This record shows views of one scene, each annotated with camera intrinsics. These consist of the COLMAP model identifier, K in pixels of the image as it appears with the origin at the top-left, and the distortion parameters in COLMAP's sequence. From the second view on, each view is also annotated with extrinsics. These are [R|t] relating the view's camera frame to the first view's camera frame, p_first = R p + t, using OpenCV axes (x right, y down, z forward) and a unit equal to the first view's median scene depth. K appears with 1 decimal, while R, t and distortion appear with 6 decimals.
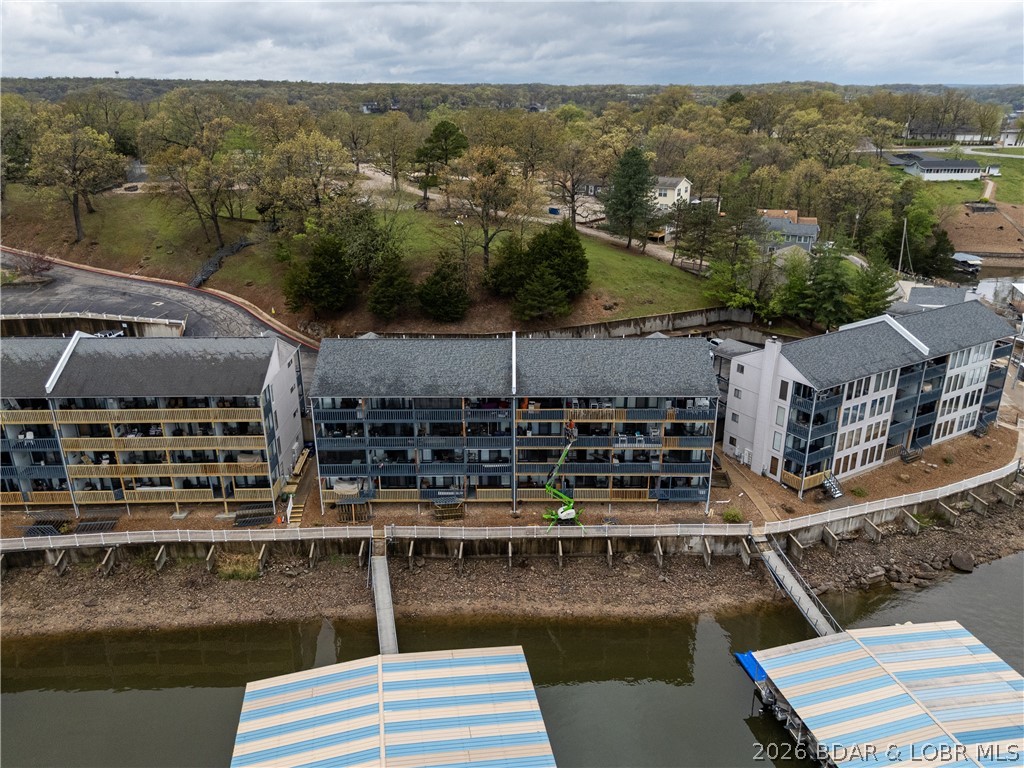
lens RADIAL K [[750.8, 0, 513.1], [0, 750.8, 385.0], [0, 0, 1]] dist [0.066505, -0.058652]
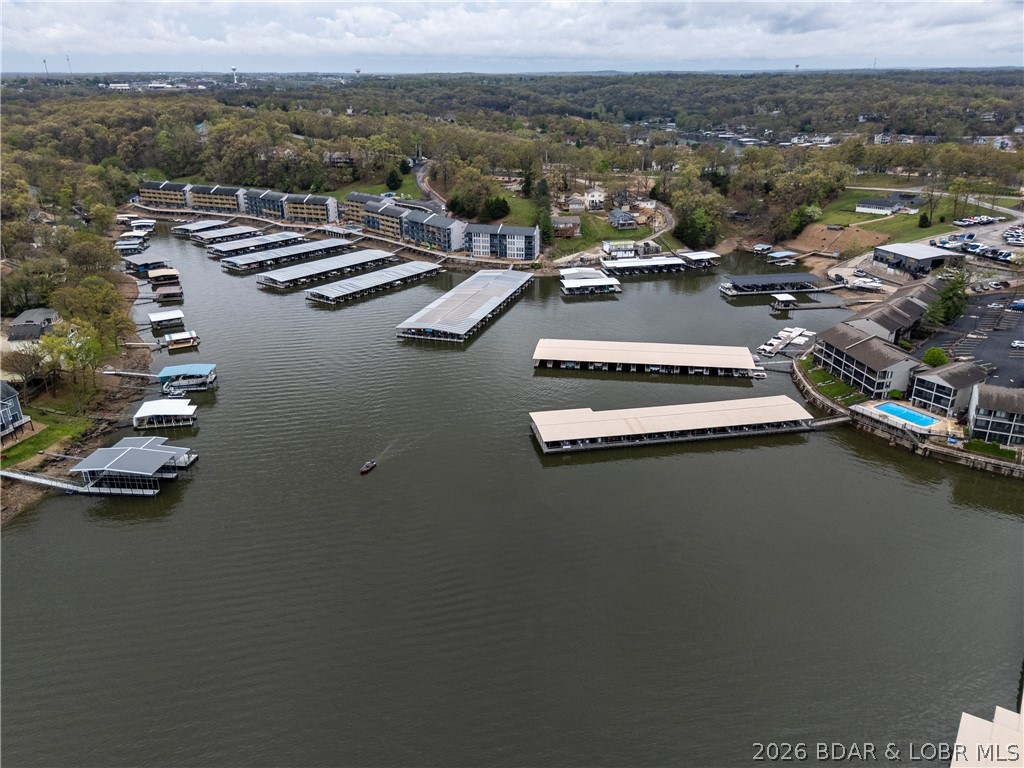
lens RADIAL K [[750.8, 0, 513.1], [0, 750.8, 385.0], [0, 0, 1]] dist [0.066505, -0.058652]
pose [[0.657390, 0.284598, -0.697740, 4.335054], [-0.262696, 0.954405, 0.141784, 0.180101], [0.706278, 0.090086, 0.702179, -2.154609]]
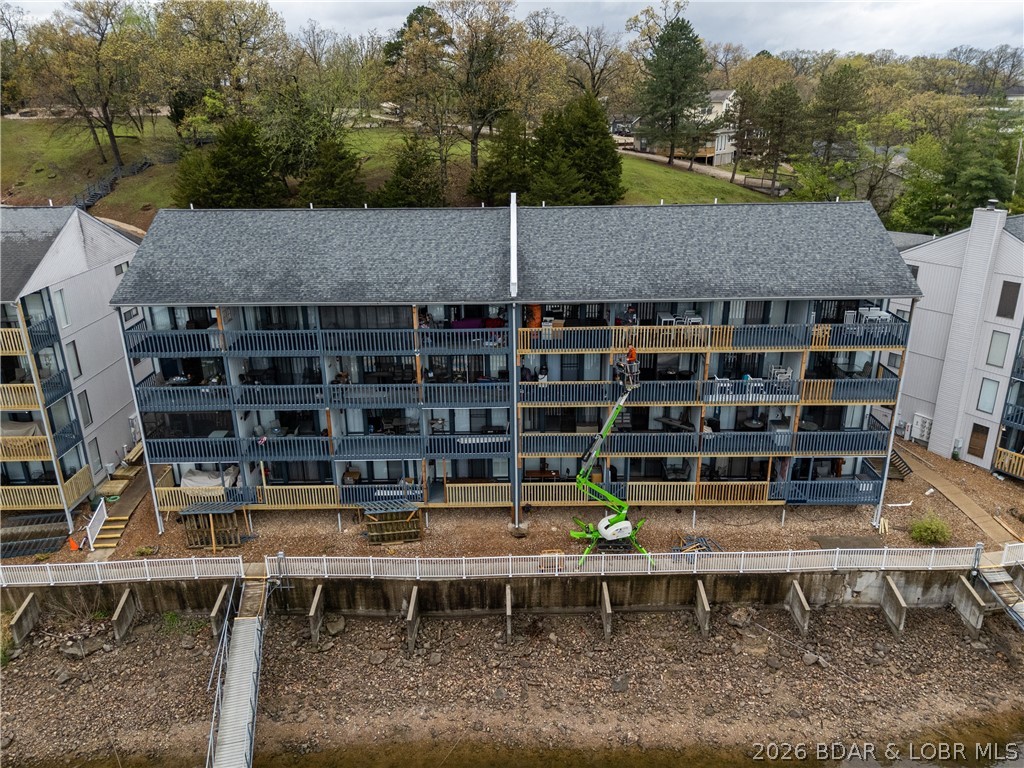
lens RADIAL K [[750.8, 0, 513.1], [0, 750.8, 385.0], [0, 0, 1]] dist [0.066505, -0.058652]
pose [[0.999950, -0.008030, -0.005906, 0.003244], [0.007967, 0.999910, -0.010755, 0.073889], [0.005992, 0.010708, 0.999925, 0.462672]]
